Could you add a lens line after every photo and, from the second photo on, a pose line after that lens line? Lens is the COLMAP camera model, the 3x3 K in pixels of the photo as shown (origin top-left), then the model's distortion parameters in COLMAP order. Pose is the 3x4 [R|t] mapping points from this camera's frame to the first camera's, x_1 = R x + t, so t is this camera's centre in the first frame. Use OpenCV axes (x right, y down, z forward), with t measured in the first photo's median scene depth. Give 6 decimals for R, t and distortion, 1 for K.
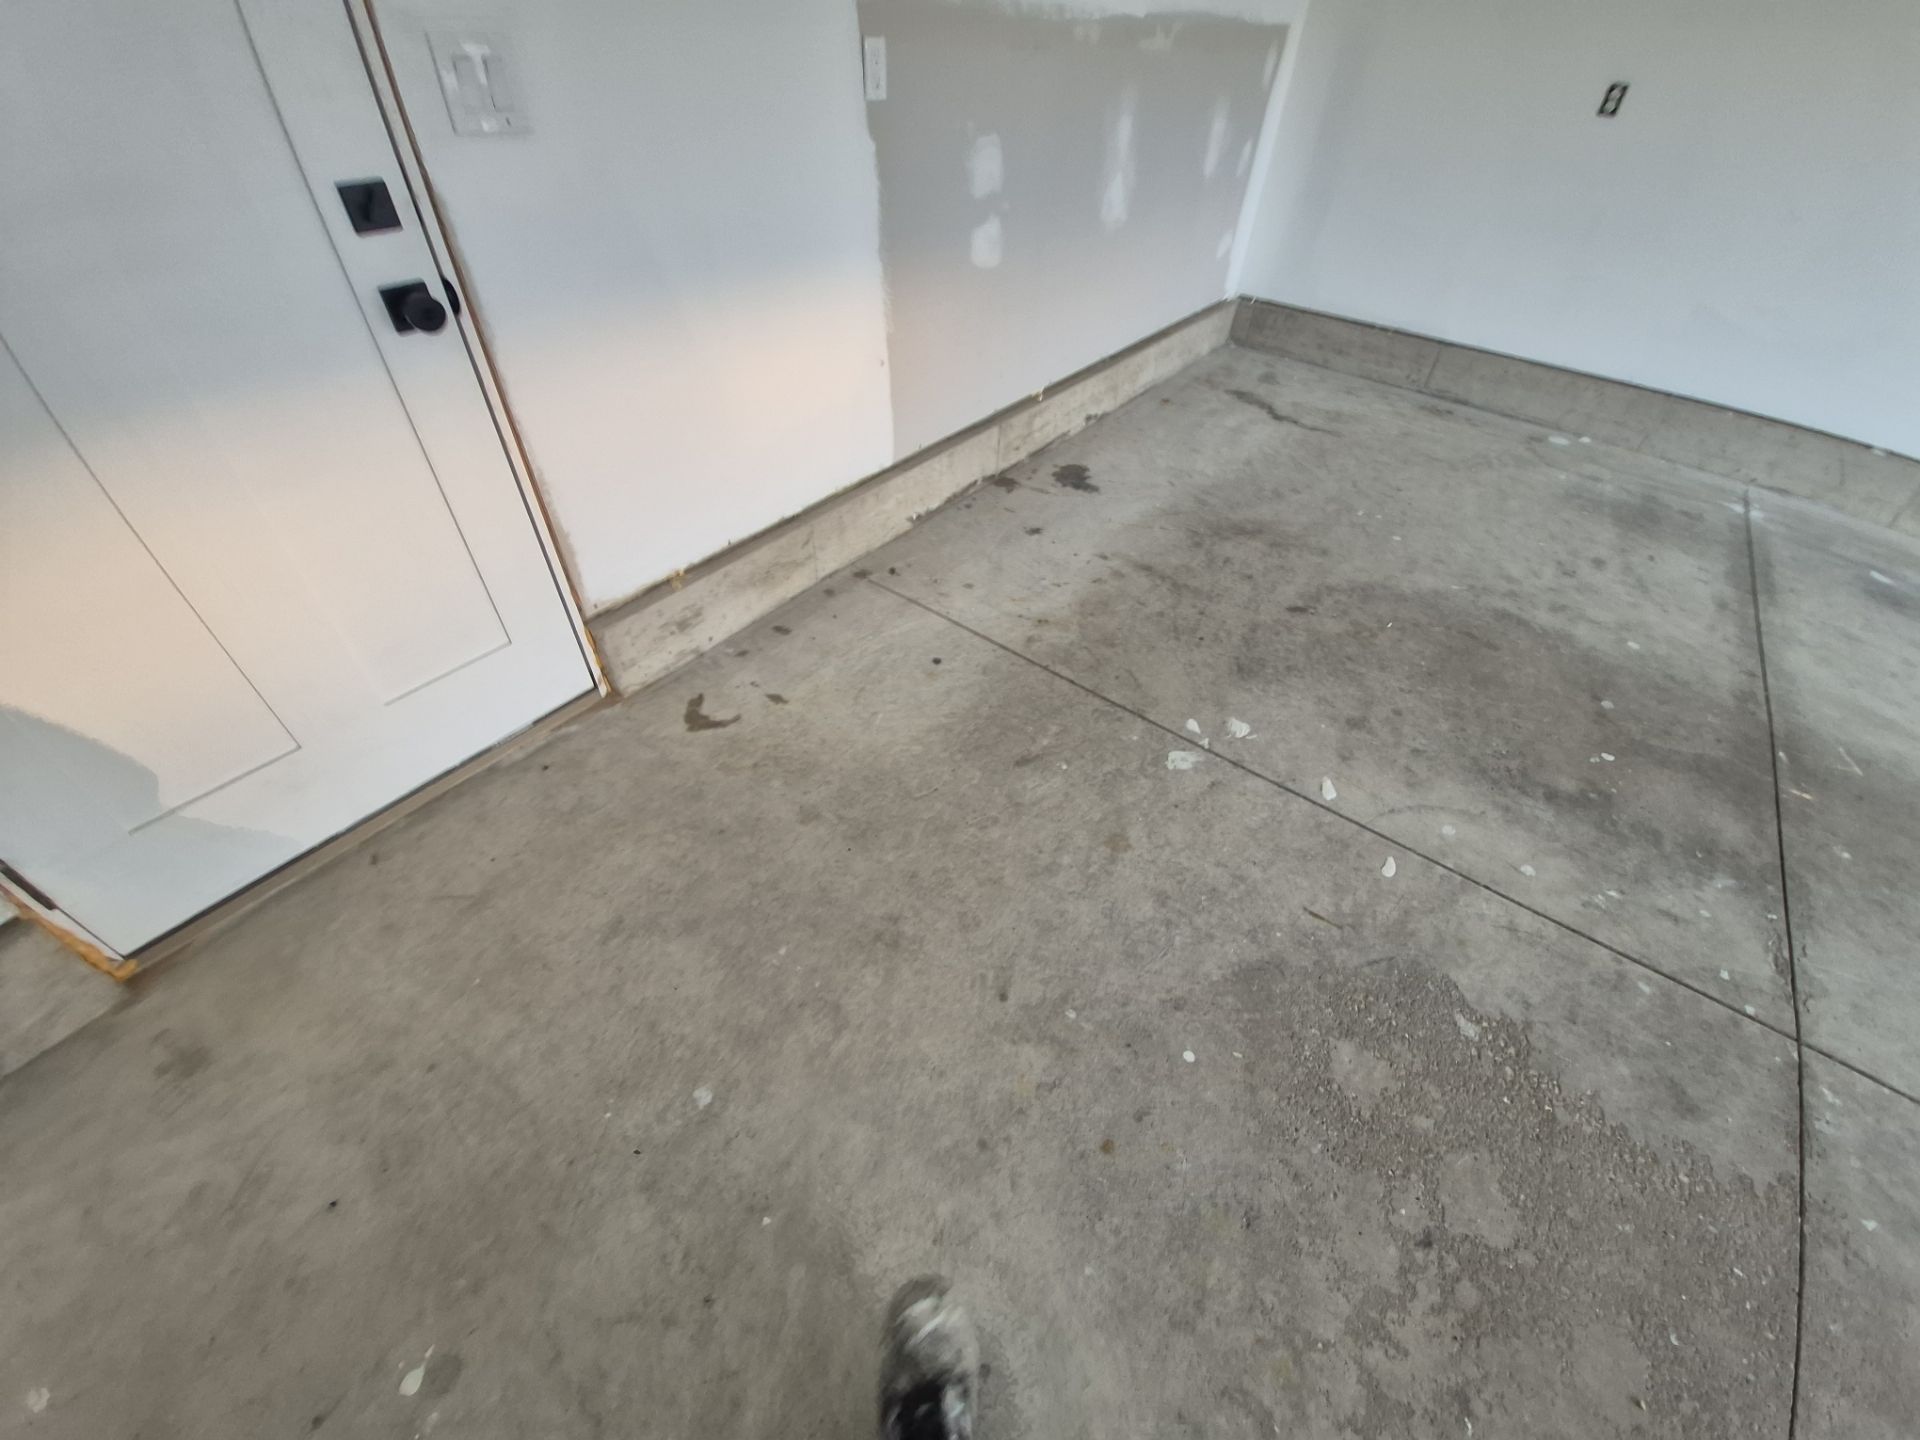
lens RADIAL K [[727.4, 0, 960.0], [0, 727.4, 720.0], [0, 0, 1]] dist [0.003314, -0.011313]
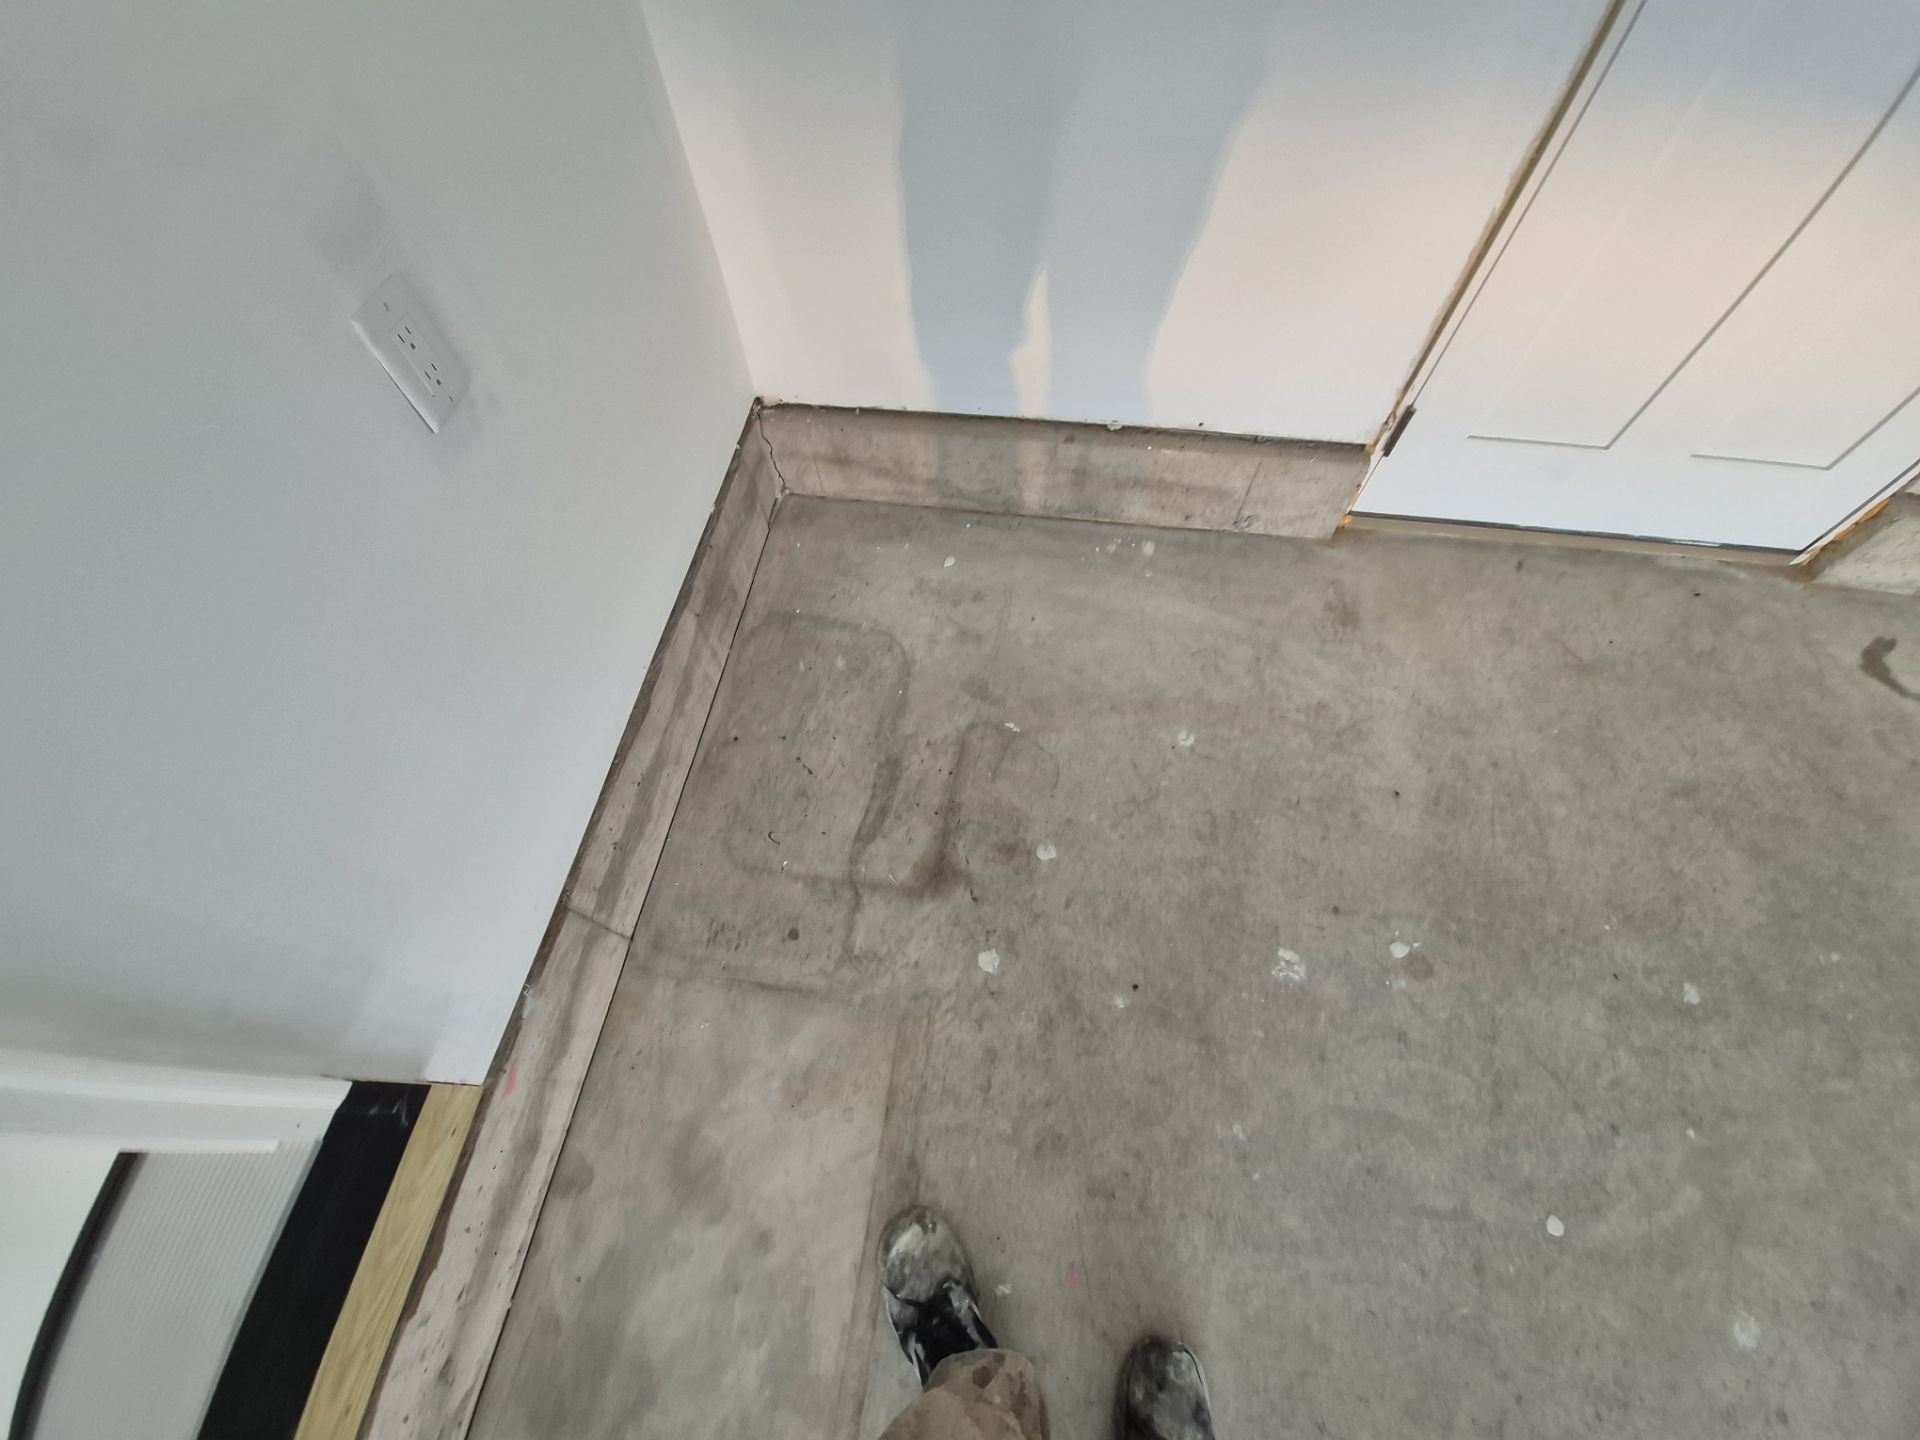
lens RADIAL K [[727.4, 0, 960.0], [0, 727.4, 720.0], [0, 0, 1]] dist [0.003314, -0.011313]
pose [[0.491158, 0.744900, -0.451539, -0.623361], [-0.571302, 0.666782, 0.478556, 0.336846], [0.657554, 0.022918, 0.753058, -0.376969]]
